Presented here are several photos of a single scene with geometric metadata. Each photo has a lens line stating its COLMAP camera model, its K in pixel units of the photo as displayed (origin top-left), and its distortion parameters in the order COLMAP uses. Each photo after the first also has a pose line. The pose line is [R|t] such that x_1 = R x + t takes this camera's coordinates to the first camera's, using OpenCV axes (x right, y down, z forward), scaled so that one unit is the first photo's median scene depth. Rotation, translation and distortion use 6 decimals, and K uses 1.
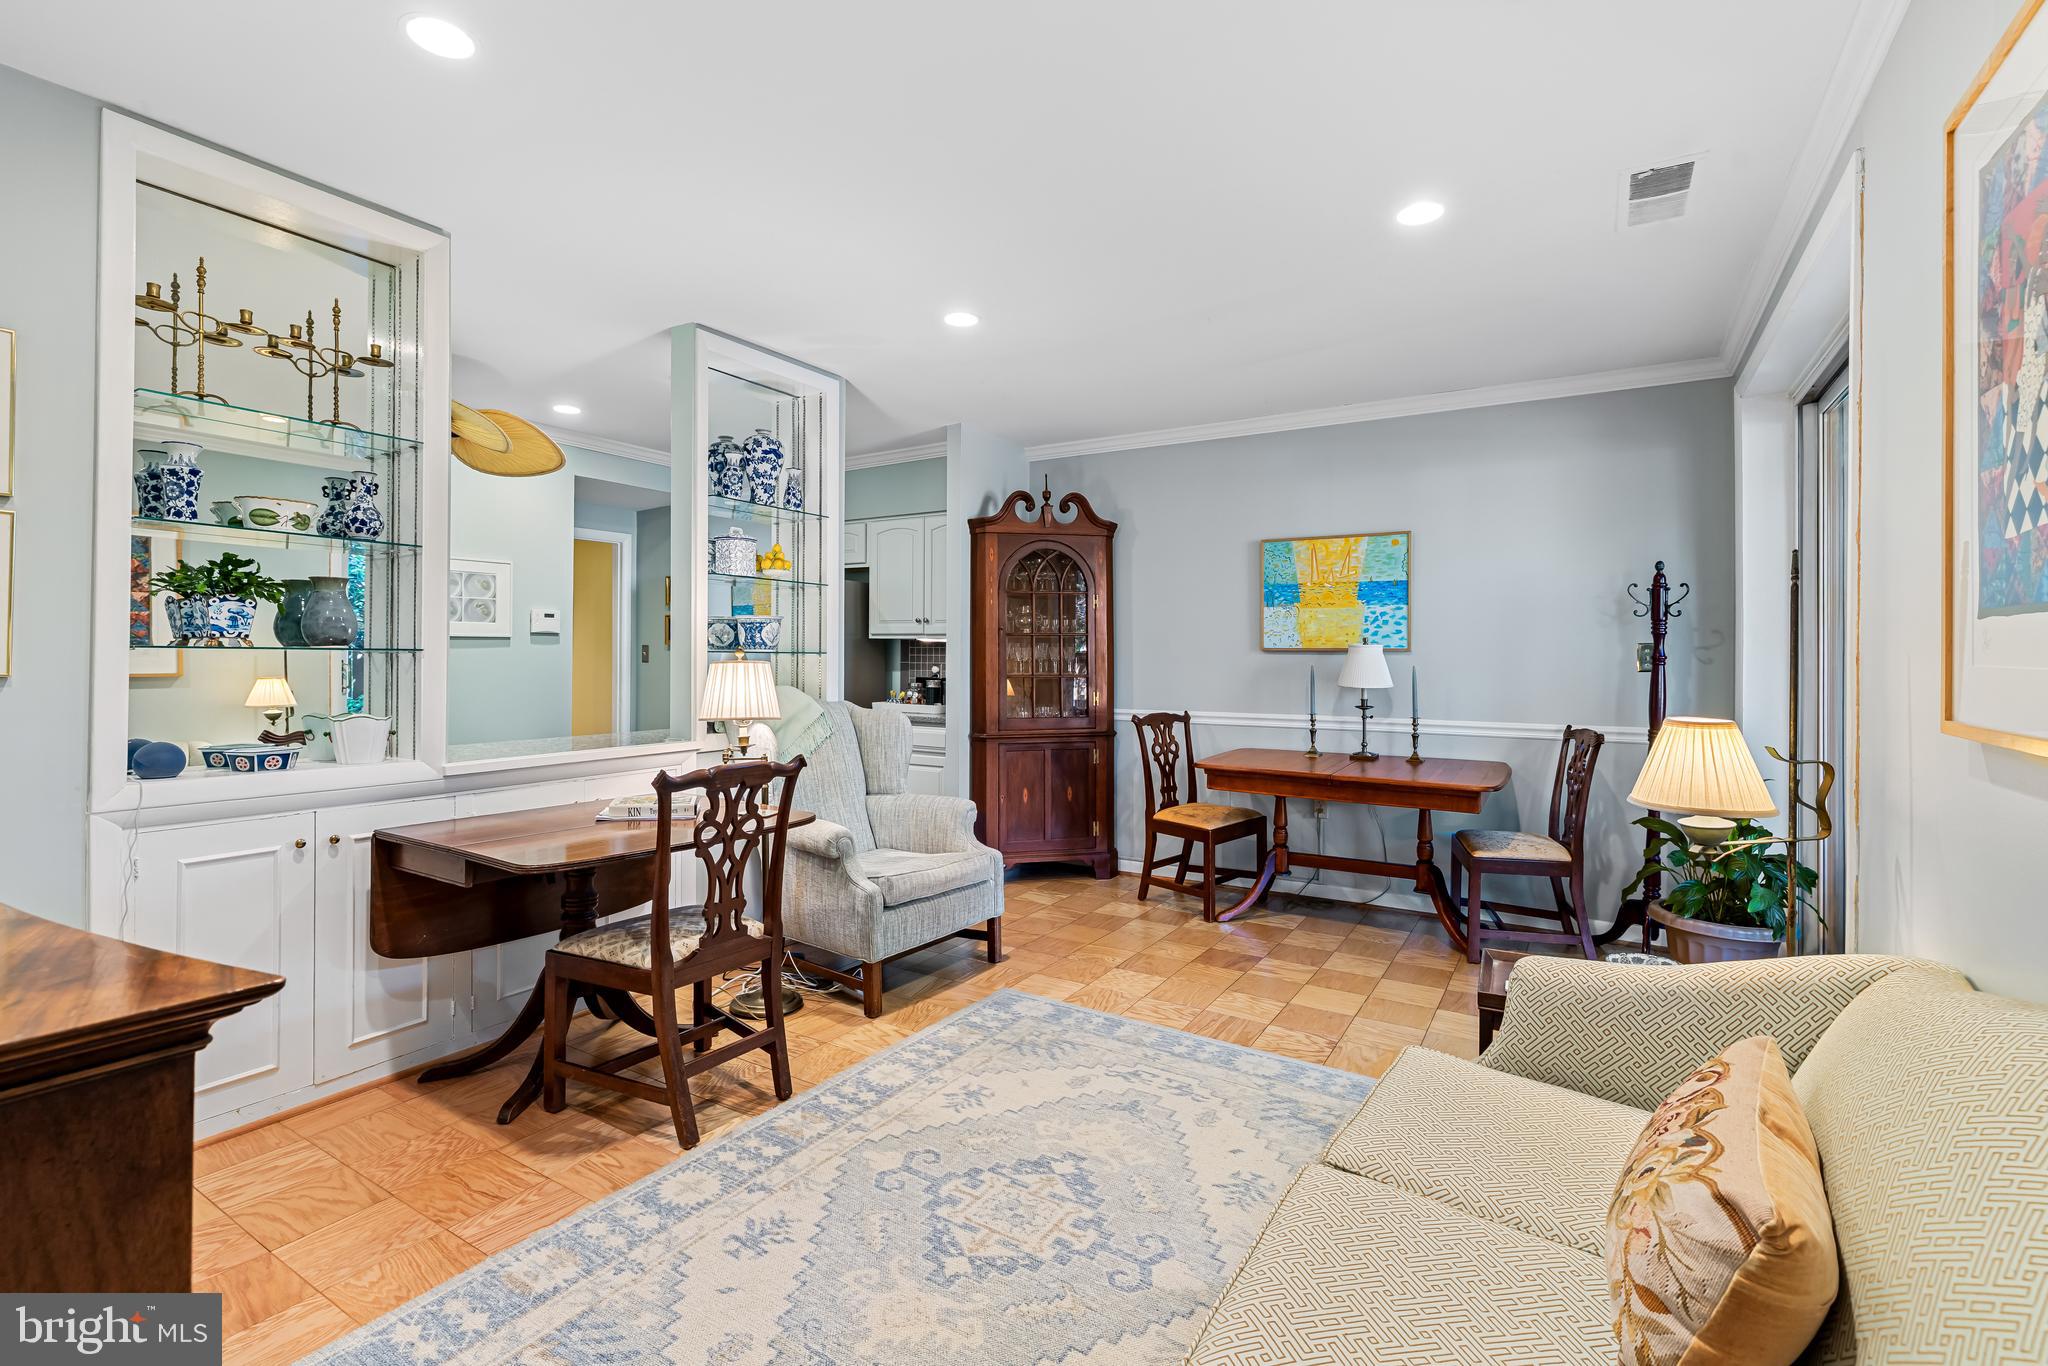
lens RADIAL K [[927.5, 0, 1003.8], [0, 927.5, 657.2], [0, 0, 1]] dist [-0.003142, -0.000064]
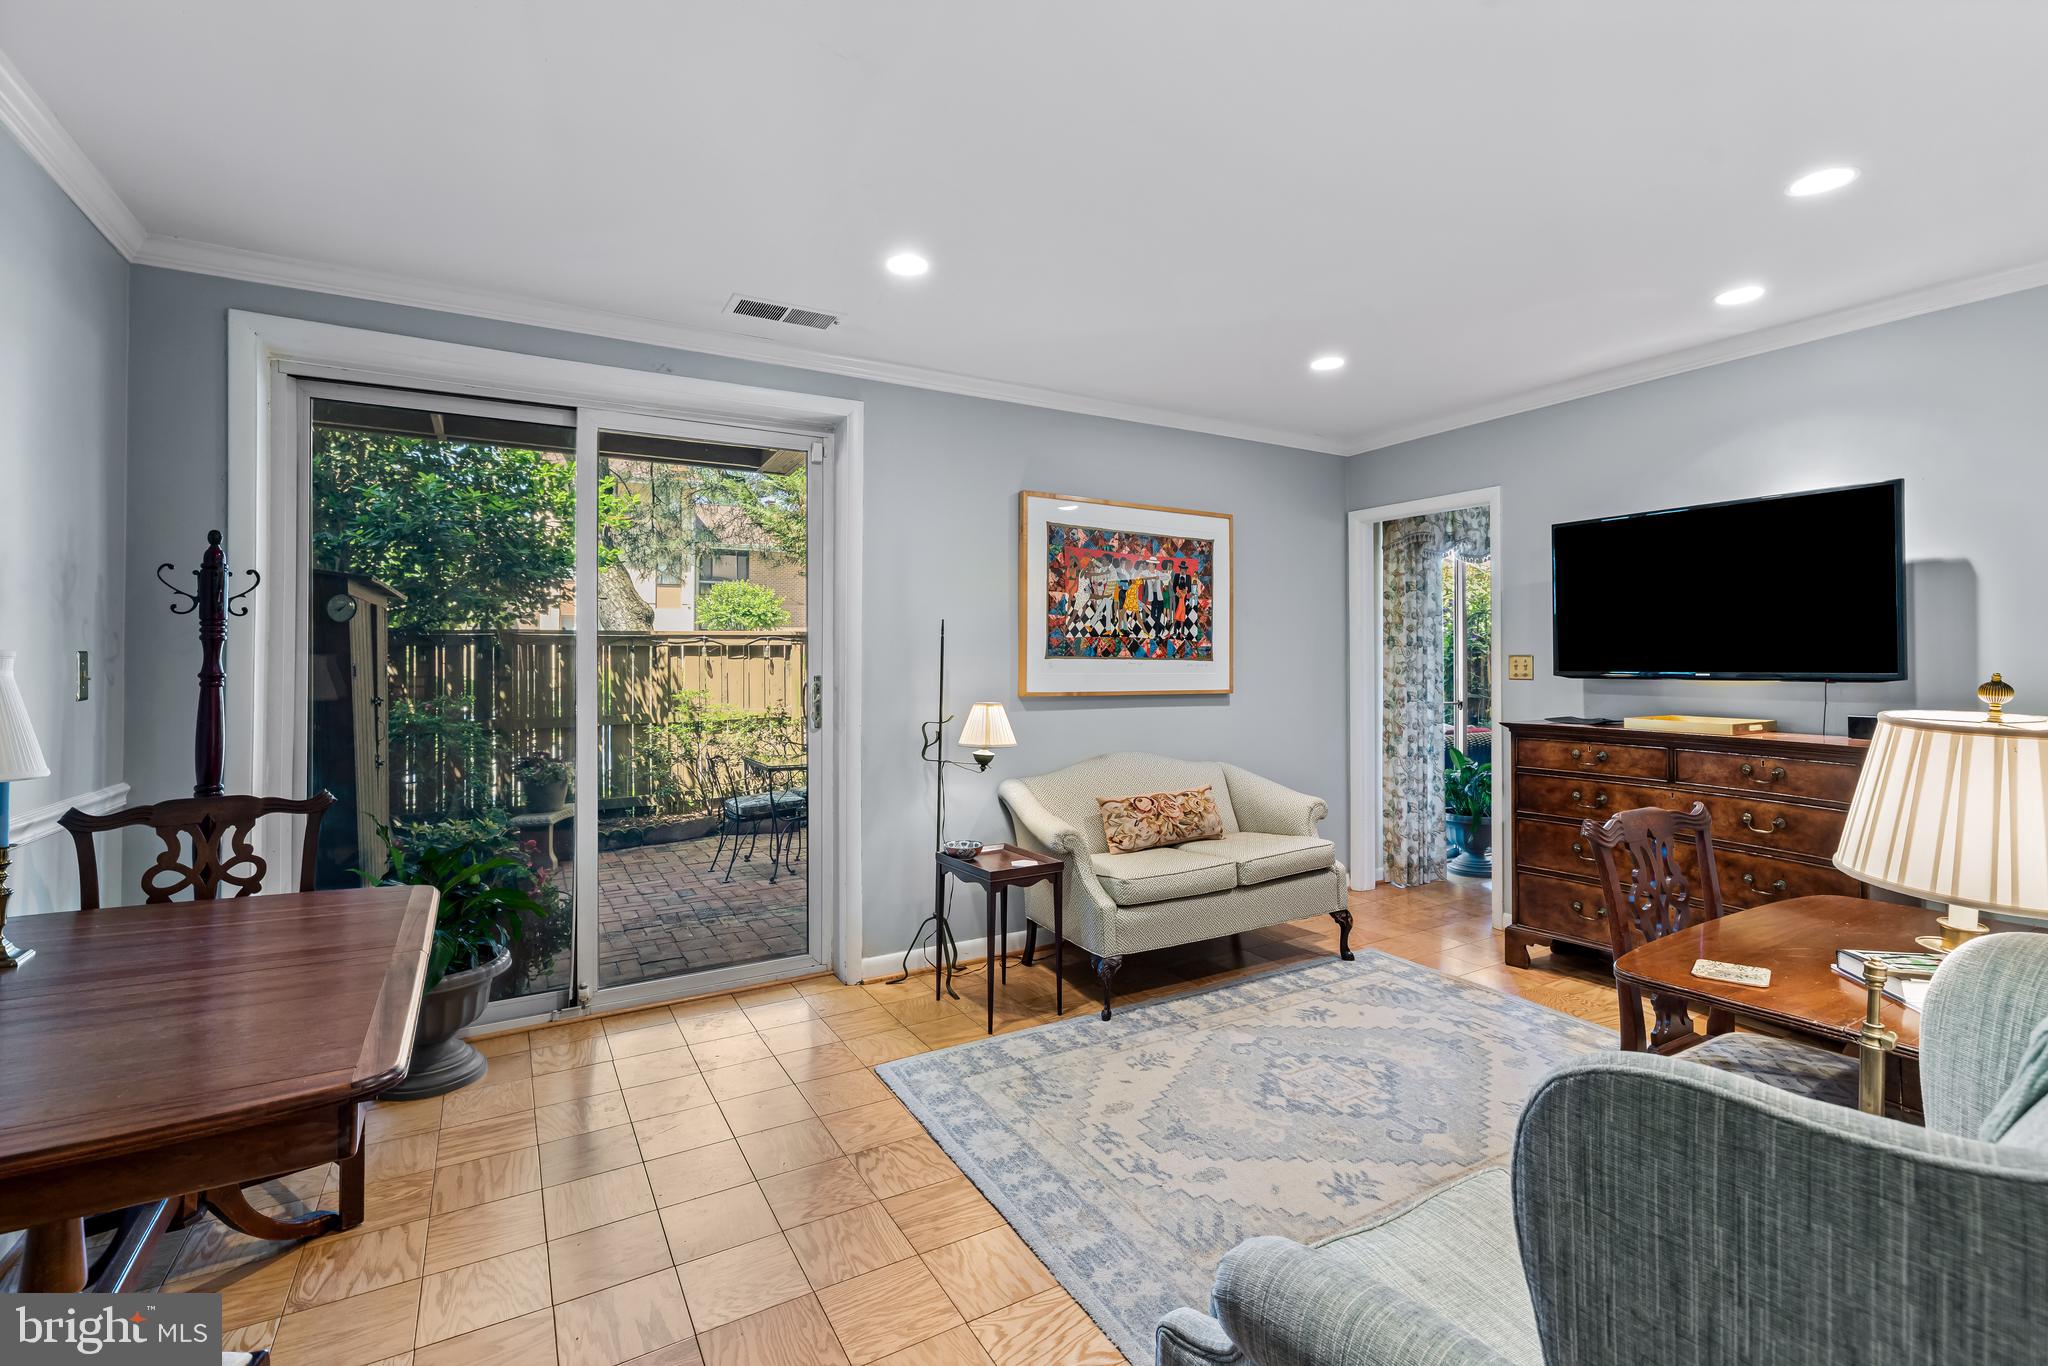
lens RADIAL K [[900.3, 0, 1021.0], [0, 900.3, 649.5], [0, 0, 1]] dist [-0.000462, 0.000008]
pose [[-0.892118, 0.001711, 0.451799, -0.147554], [-0.003579, 0.999935, -0.010852, -0.020291], [-0.451788, -0.011298, -0.892054, 1.920699]]
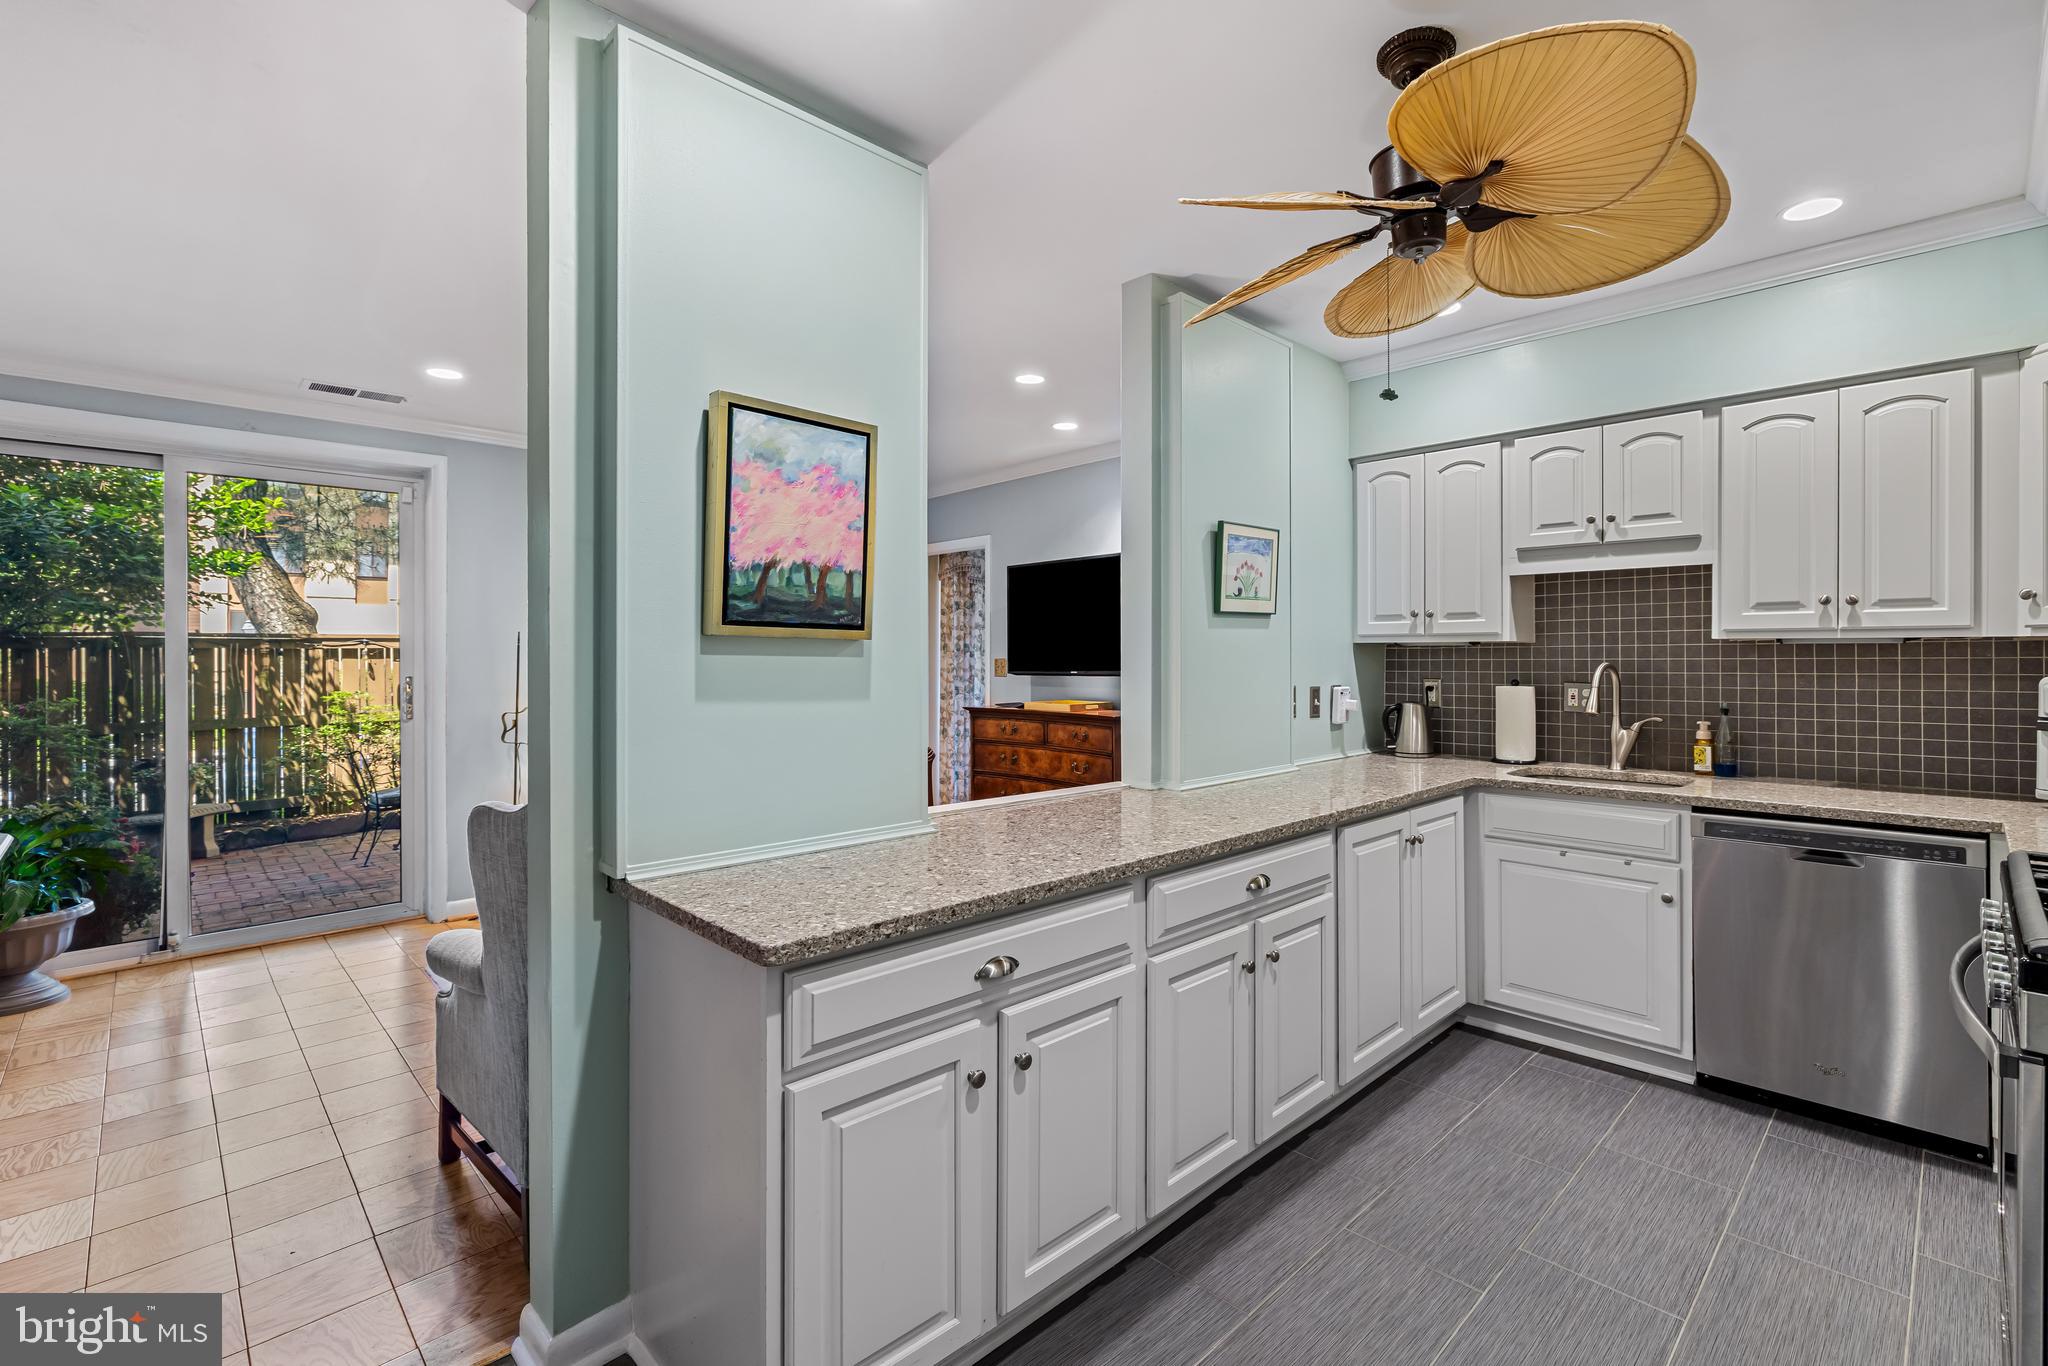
lens RADIAL K [[903.0, 0, 1028.7], [0, 903.0, 659.3], [0, 0, 1]] dist [-0.000446, 0.001114]
pose [[-0.975023, -0.001842, 0.222095, -0.796319], [-0.002090, 0.999997, -0.000881, -0.027956], [-0.222093, -0.001323, -0.975025, 2.246840]]
